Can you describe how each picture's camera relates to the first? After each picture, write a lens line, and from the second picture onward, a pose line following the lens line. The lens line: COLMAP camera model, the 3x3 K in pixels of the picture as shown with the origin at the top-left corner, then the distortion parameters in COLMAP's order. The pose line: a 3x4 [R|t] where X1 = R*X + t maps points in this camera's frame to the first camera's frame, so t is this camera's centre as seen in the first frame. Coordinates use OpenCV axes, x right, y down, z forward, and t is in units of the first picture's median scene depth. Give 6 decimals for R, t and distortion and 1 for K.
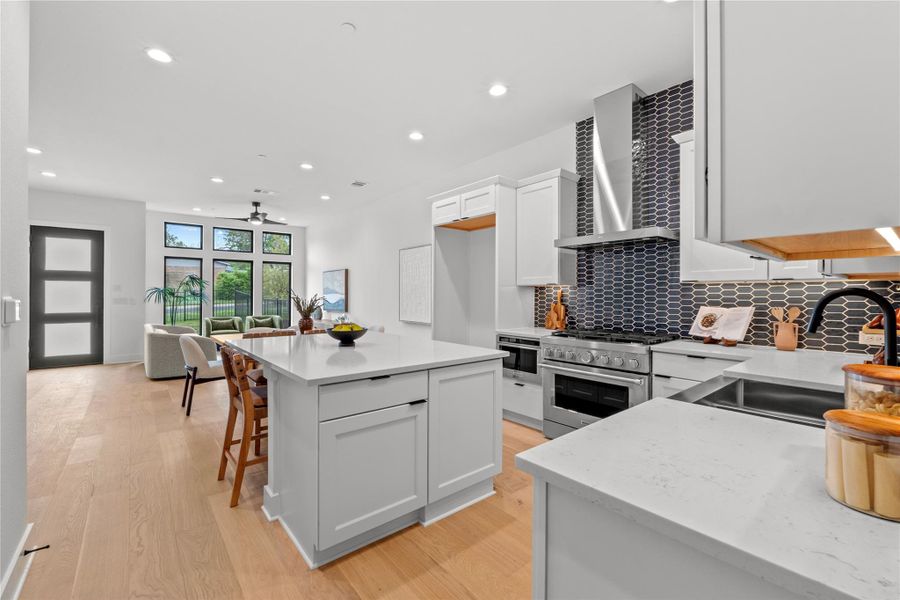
lens RADIAL K [[384.2, 0, 447.4], [0, 384.2, 298.9], [0, 0, 1]] dist [-0.008341, 0.000699]
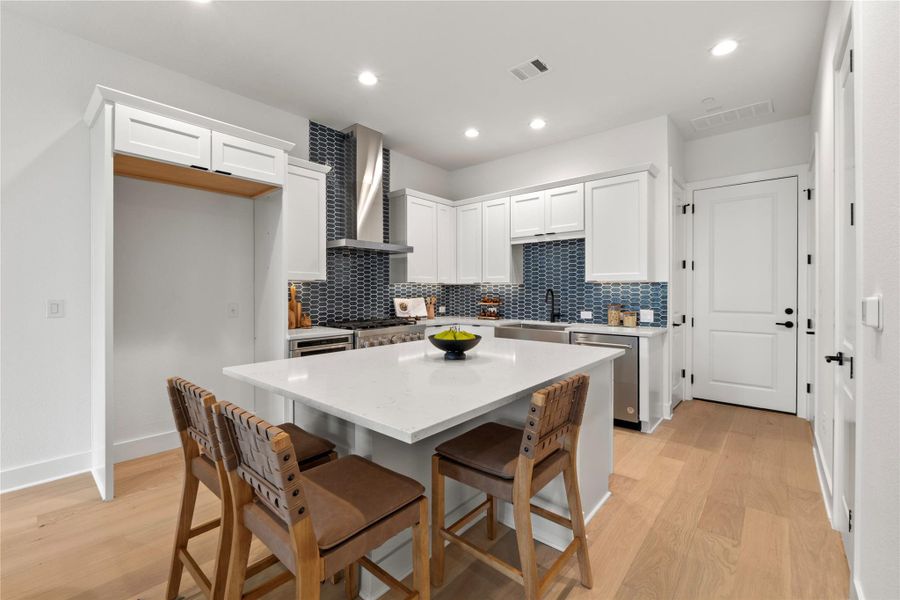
lens RADIAL K [[384.2, 0, 447.4], [0, 384.2, 295.0], [0, 0, 1]] dist [-0.008341, 0.000699]
pose [[-0.171148, -0.011384, 0.985180, -0.919571], [0.009180, 0.999871, 0.013148, -0.013568], [-0.985203, 0.011294, -0.171022, 1.039906]]
